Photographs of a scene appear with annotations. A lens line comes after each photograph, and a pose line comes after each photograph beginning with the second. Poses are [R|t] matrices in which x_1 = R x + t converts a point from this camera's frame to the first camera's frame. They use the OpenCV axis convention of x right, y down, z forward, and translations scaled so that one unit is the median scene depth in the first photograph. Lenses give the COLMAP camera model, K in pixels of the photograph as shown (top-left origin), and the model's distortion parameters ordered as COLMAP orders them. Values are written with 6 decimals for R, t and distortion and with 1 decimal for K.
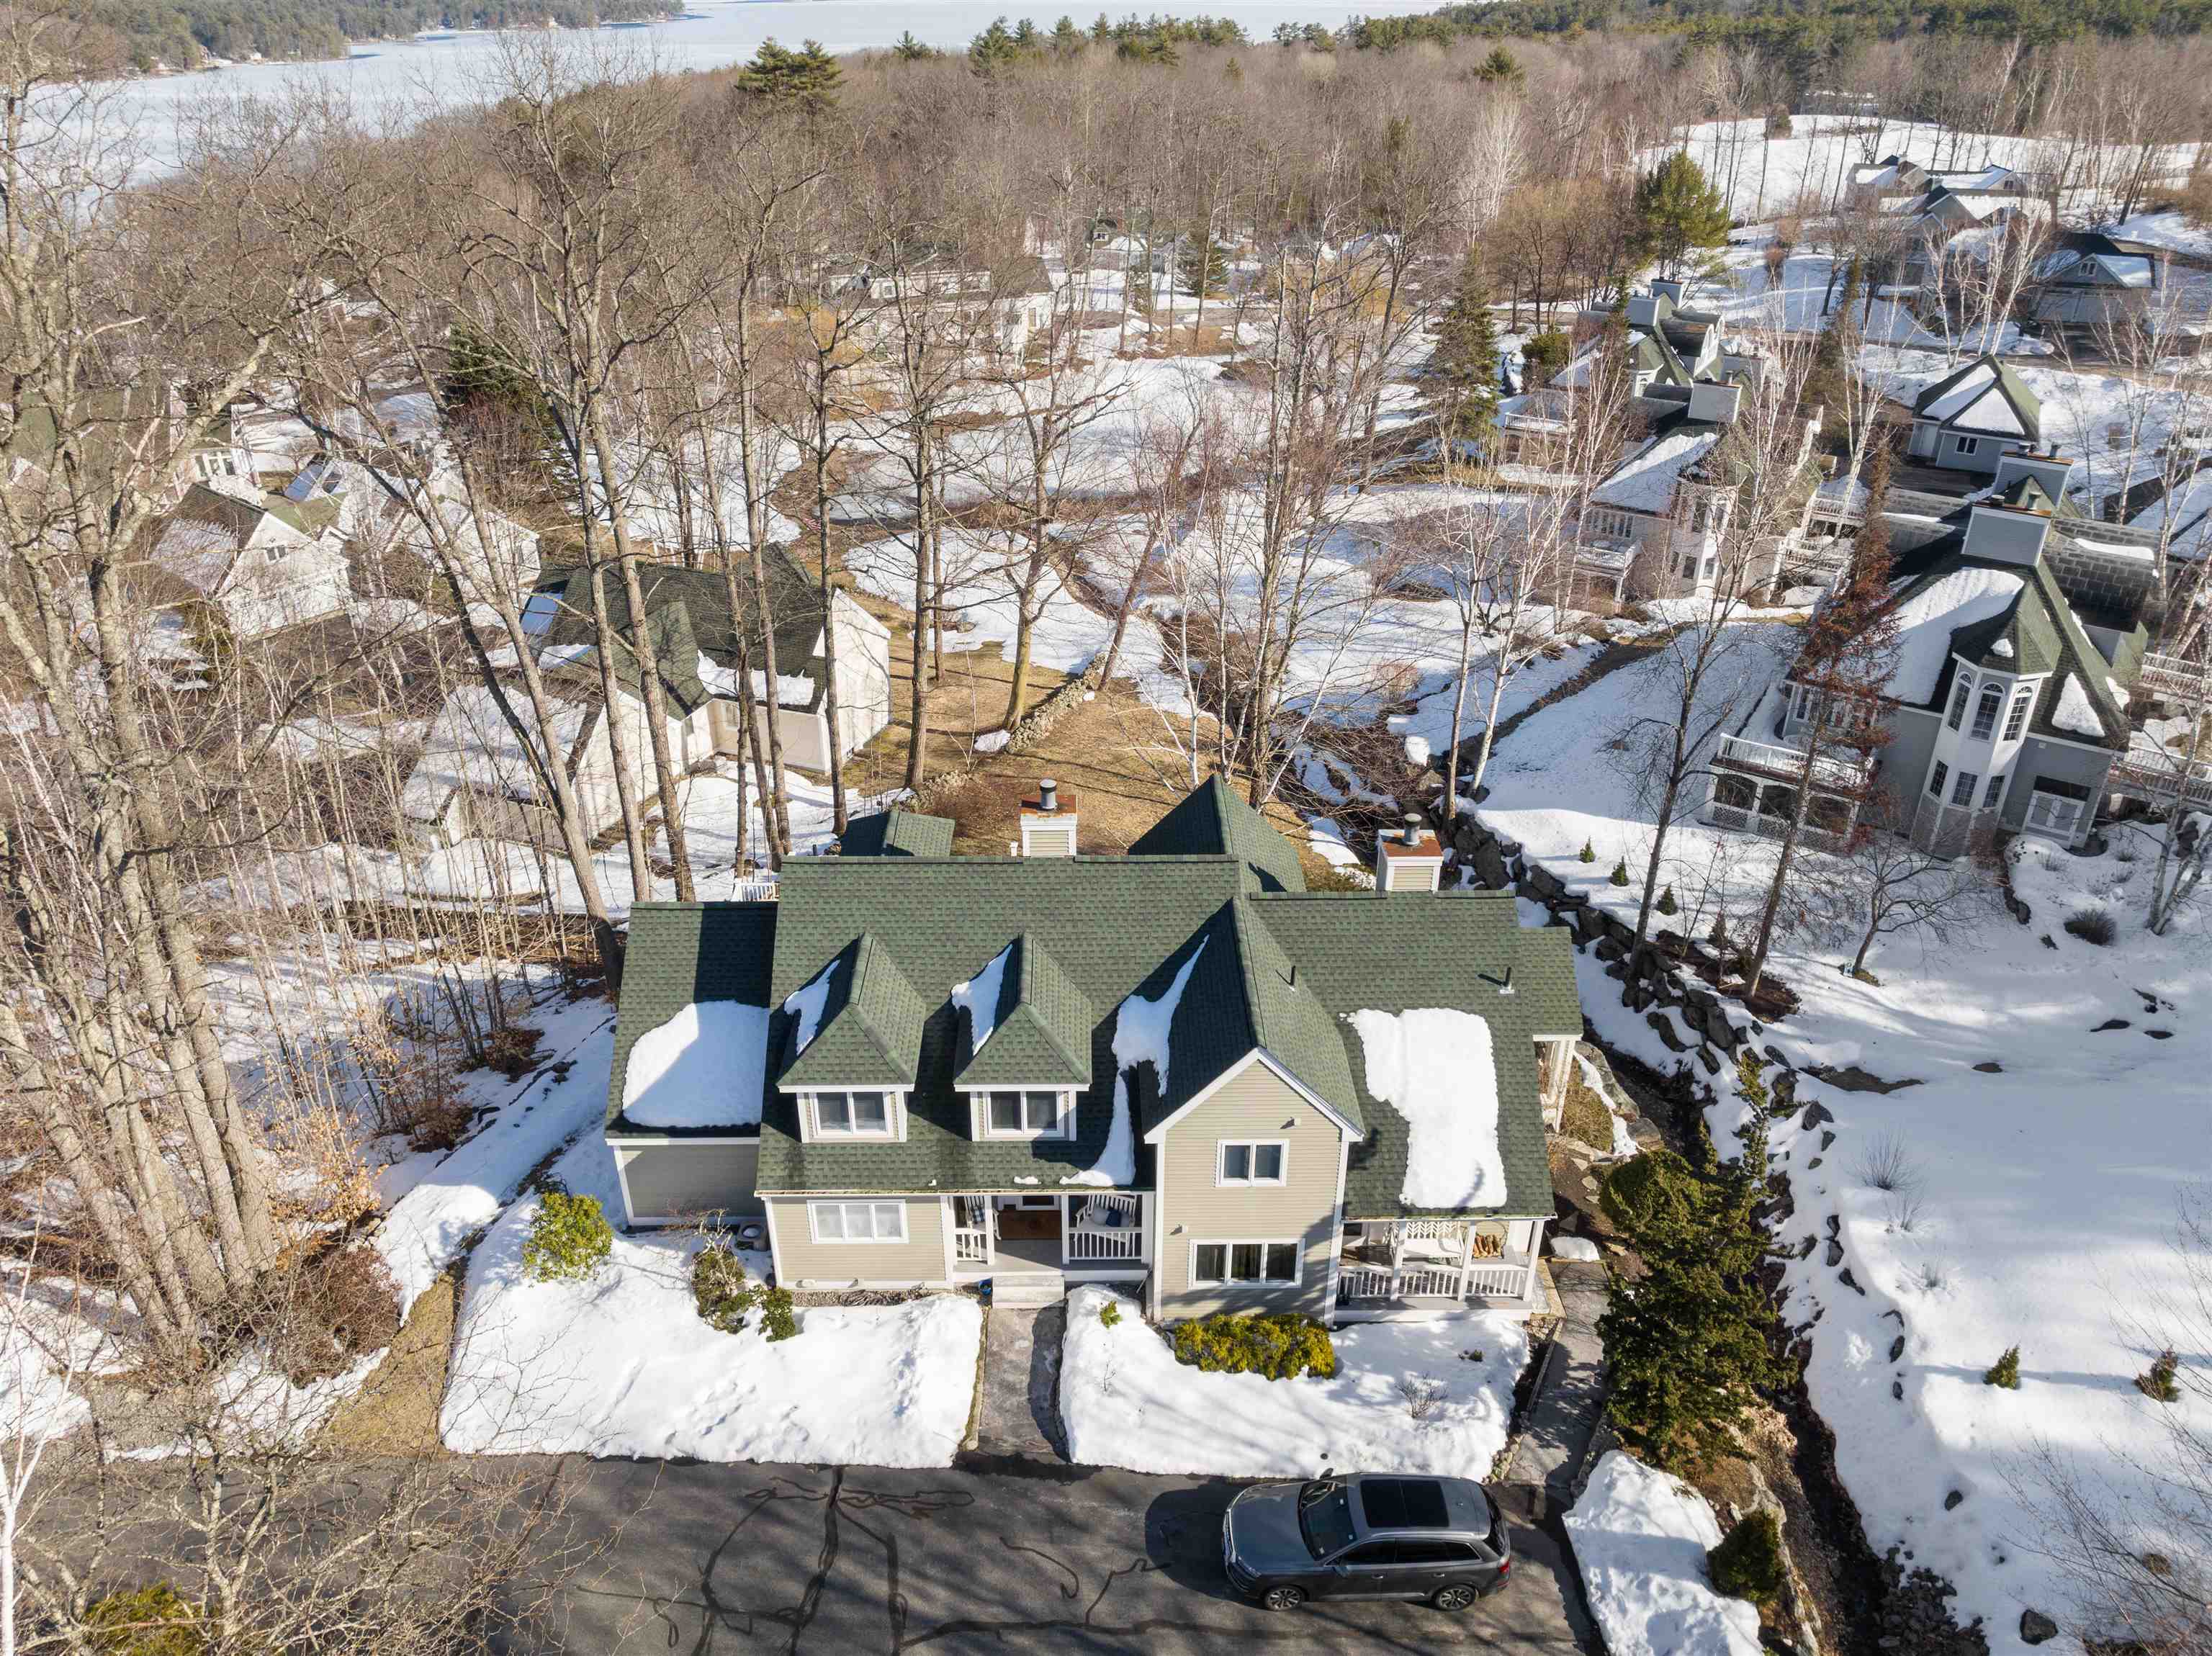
lens RADIAL K [[1531.7, 0, 1106.5], [0, 1531.7, 826.3], [0, 0, 1]] dist [-0.008313, -0.001430]
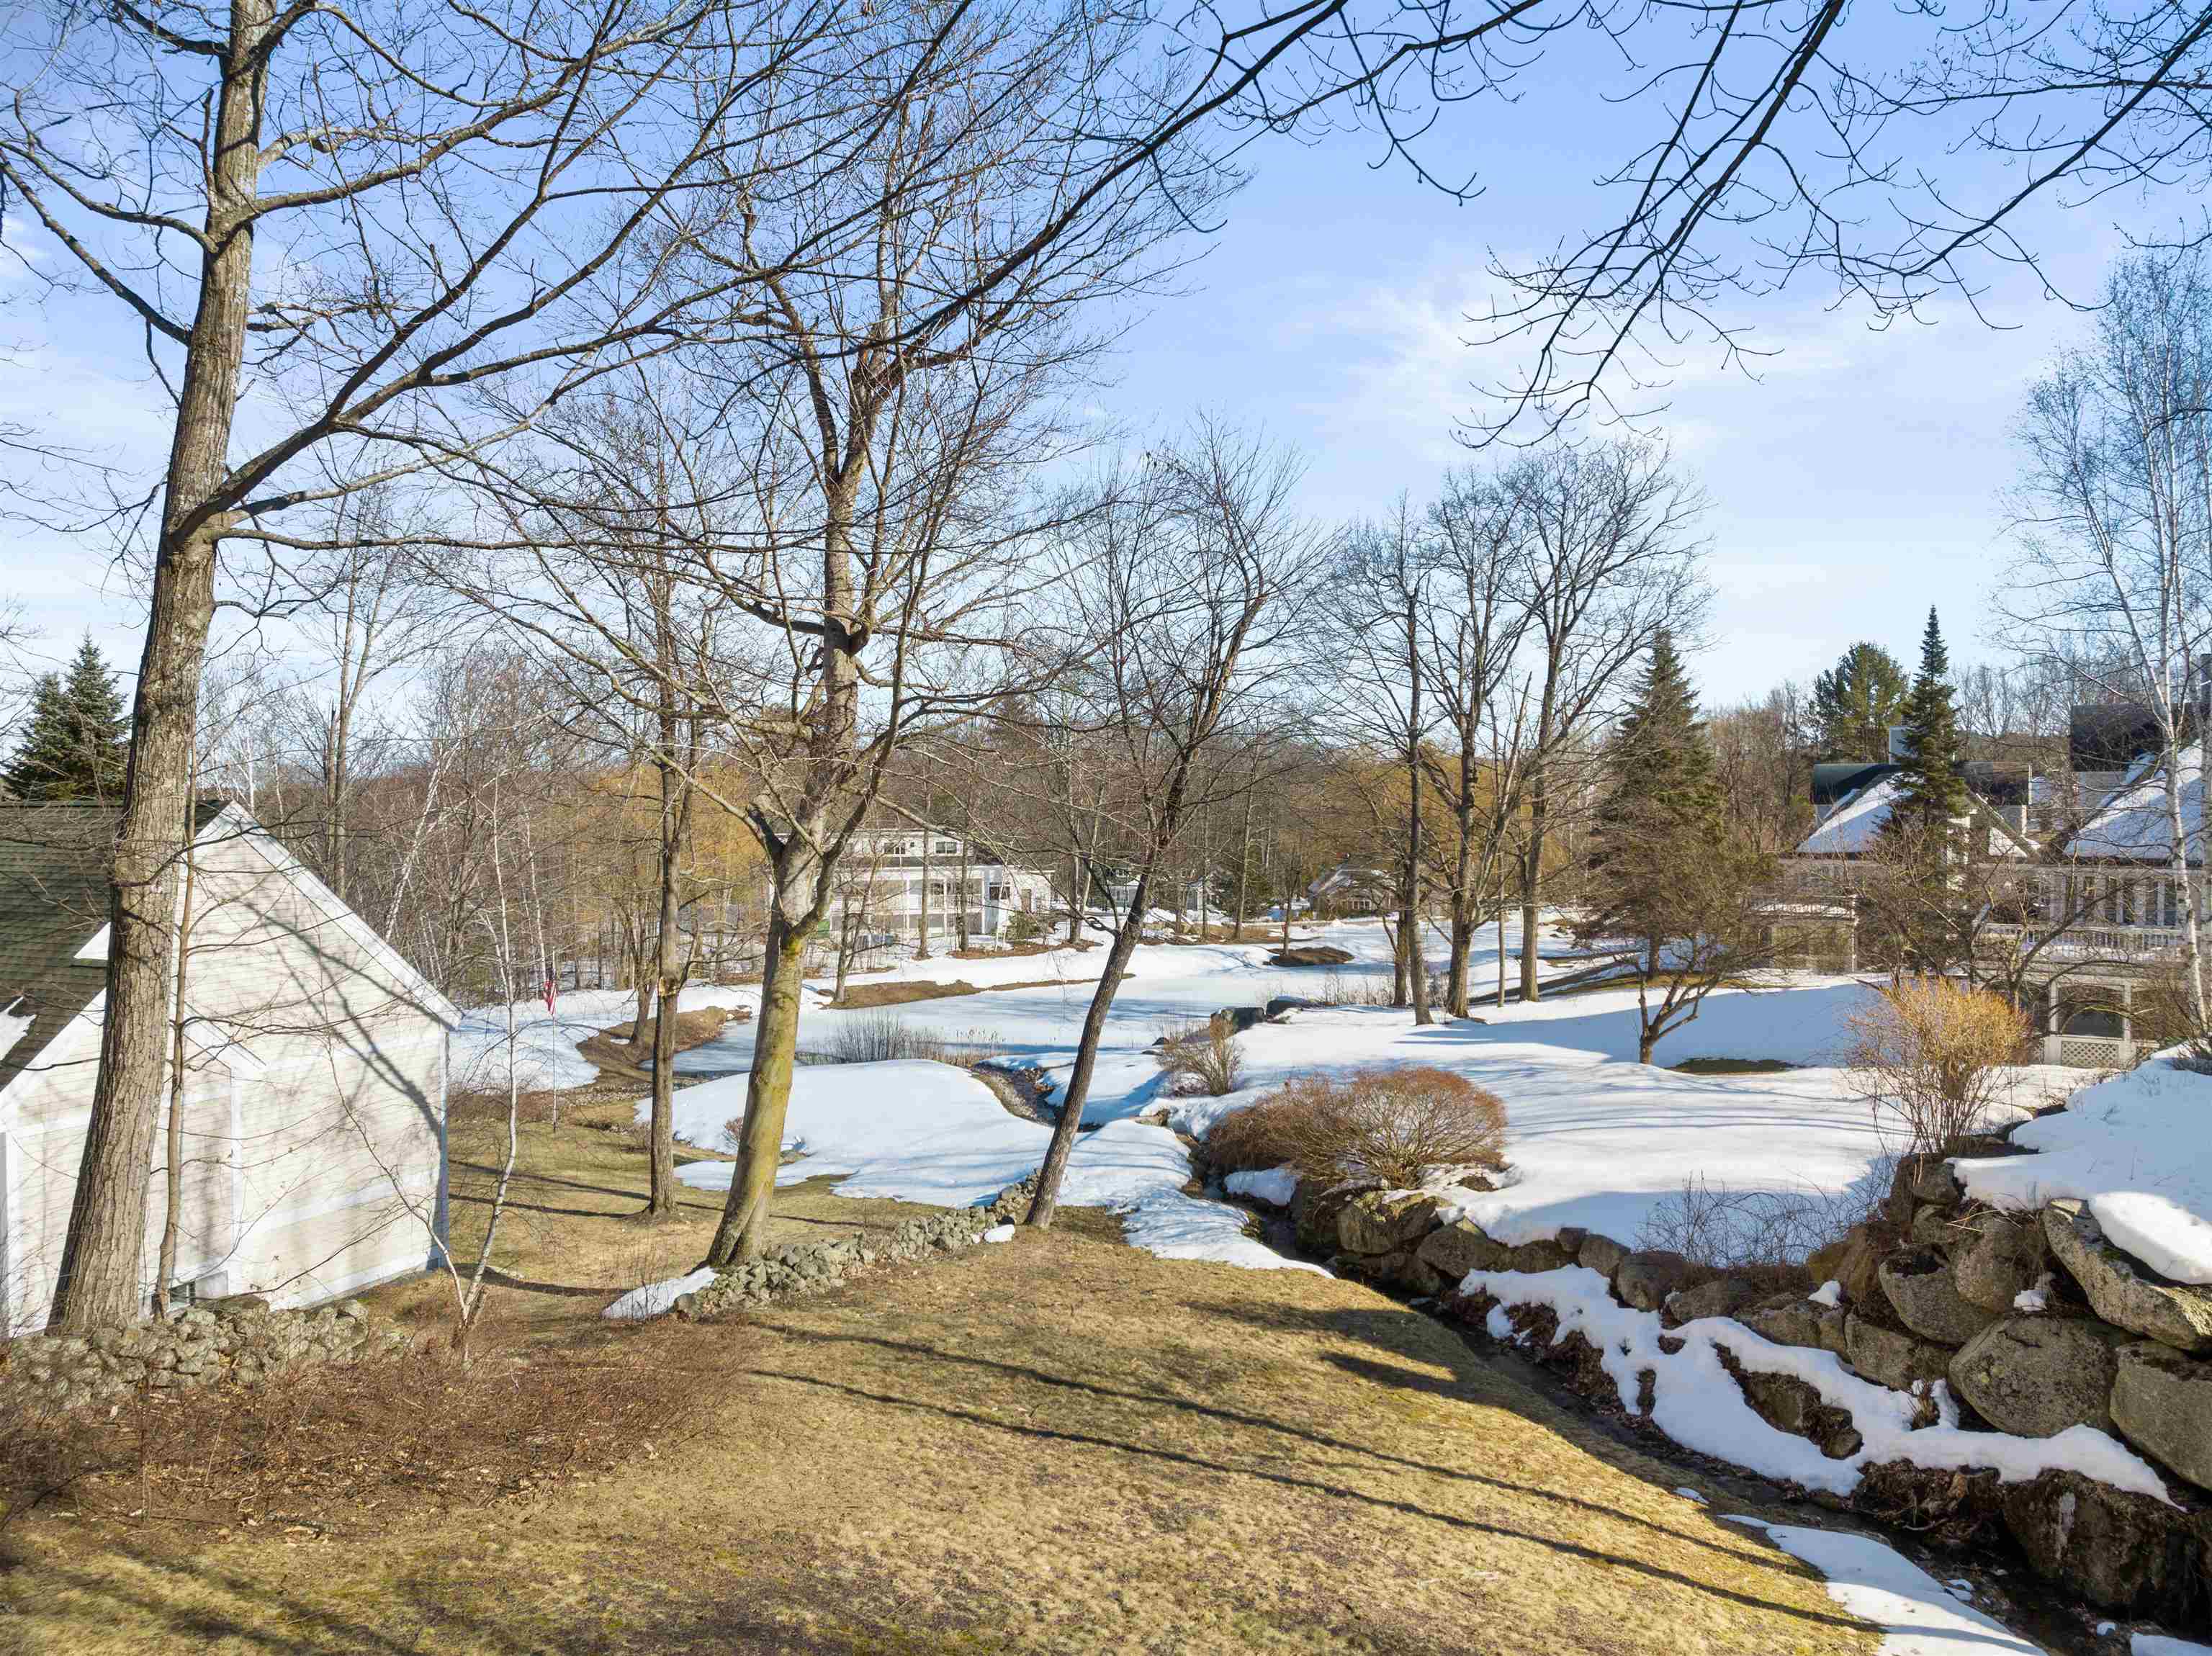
lens RADIAL K [[1531.7, 0, 1110.7], [0, 1531.7, 825.2], [0, 0, 1]] dist [-0.008313, -0.001430]
pose [[0.999725, -0.003070, -0.023262, 0.025963], [-0.008327, 0.880451, -0.474064, 0.008922], [0.021937, 0.474128, 0.880183, 0.591899]]
